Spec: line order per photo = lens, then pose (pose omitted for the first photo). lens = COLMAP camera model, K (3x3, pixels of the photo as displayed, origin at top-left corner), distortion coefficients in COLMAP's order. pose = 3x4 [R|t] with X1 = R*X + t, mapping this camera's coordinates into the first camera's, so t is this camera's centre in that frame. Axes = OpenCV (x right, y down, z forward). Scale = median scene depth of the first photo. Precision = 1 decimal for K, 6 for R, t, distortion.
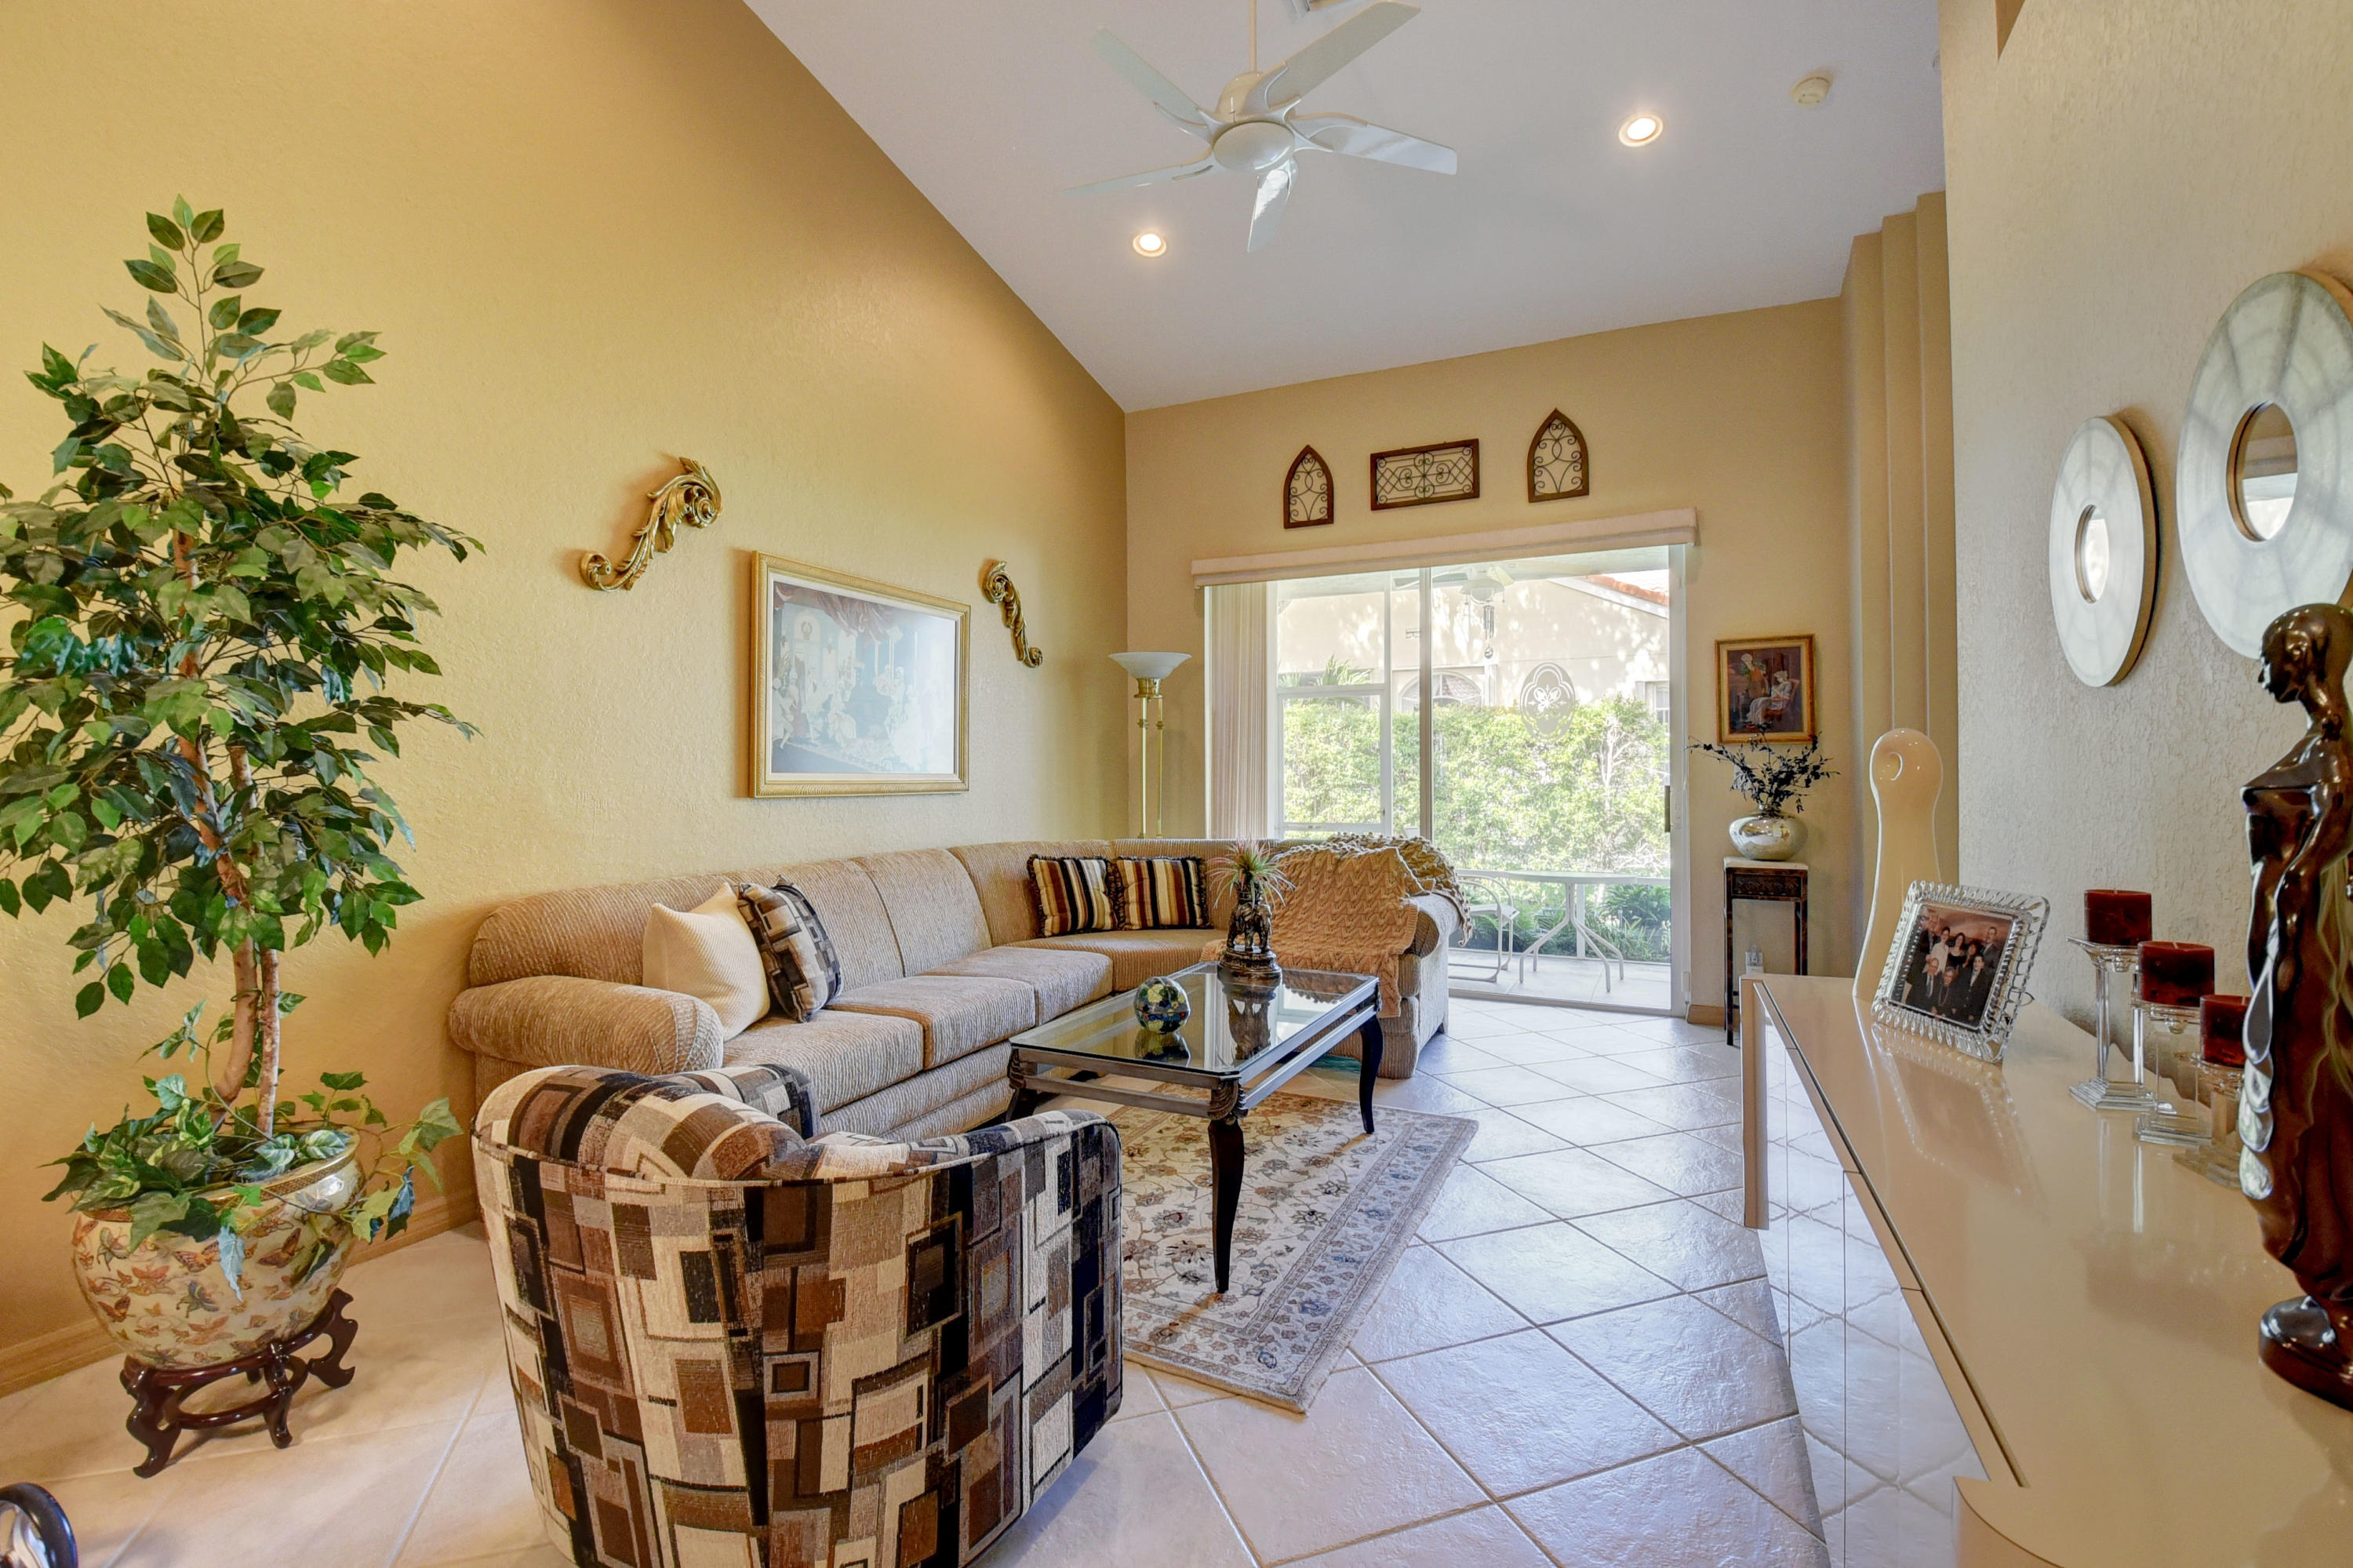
lens RADIAL K [[1065.1, 0, 1180.7], [0, 1065.1, 772.9], [0, 0, 1]] dist [-0.022467, -0.001991]
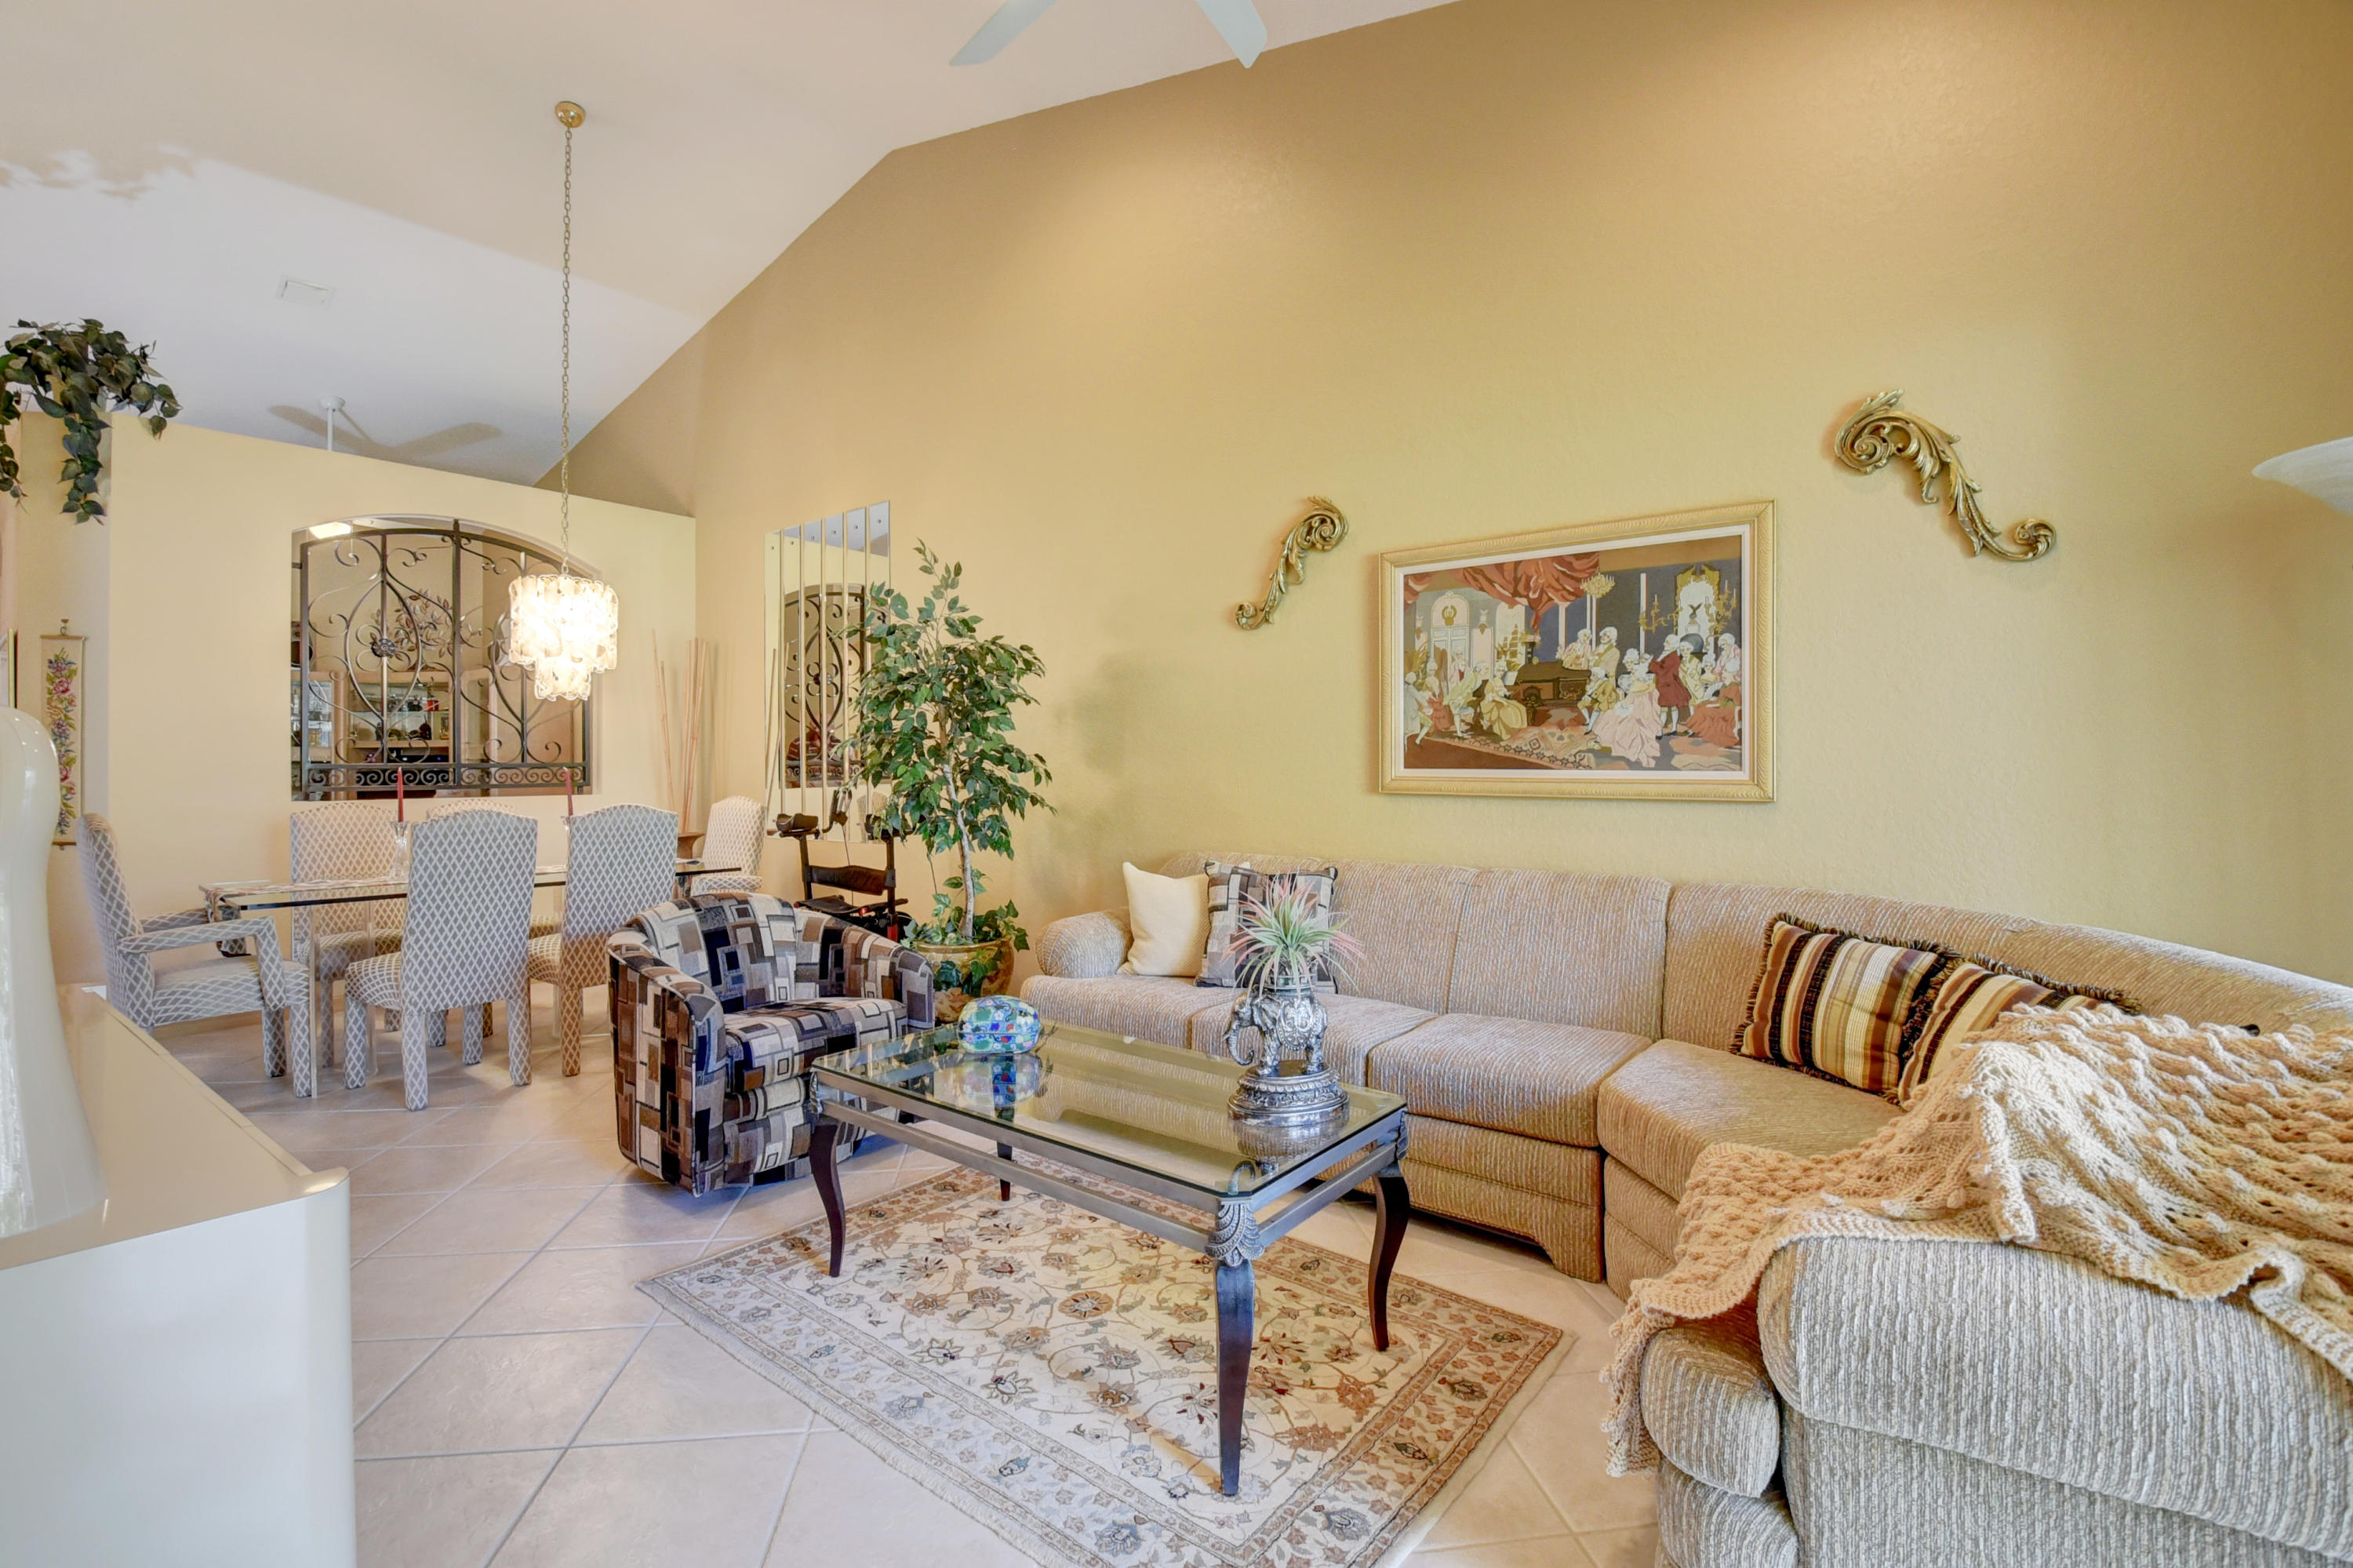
lens RADIAL K [[1065.1, 0, 1165.0], [0, 1065.1, 754.5], [0, 0, 1]] dist [-0.022467, -0.001991]
pose [[-0.250989, -0.014641, -0.967879, 0.613982], [0.003856, 0.999863, -0.016125, 0.001164], [0.967982, -0.007779, -0.250898, 1.007554]]
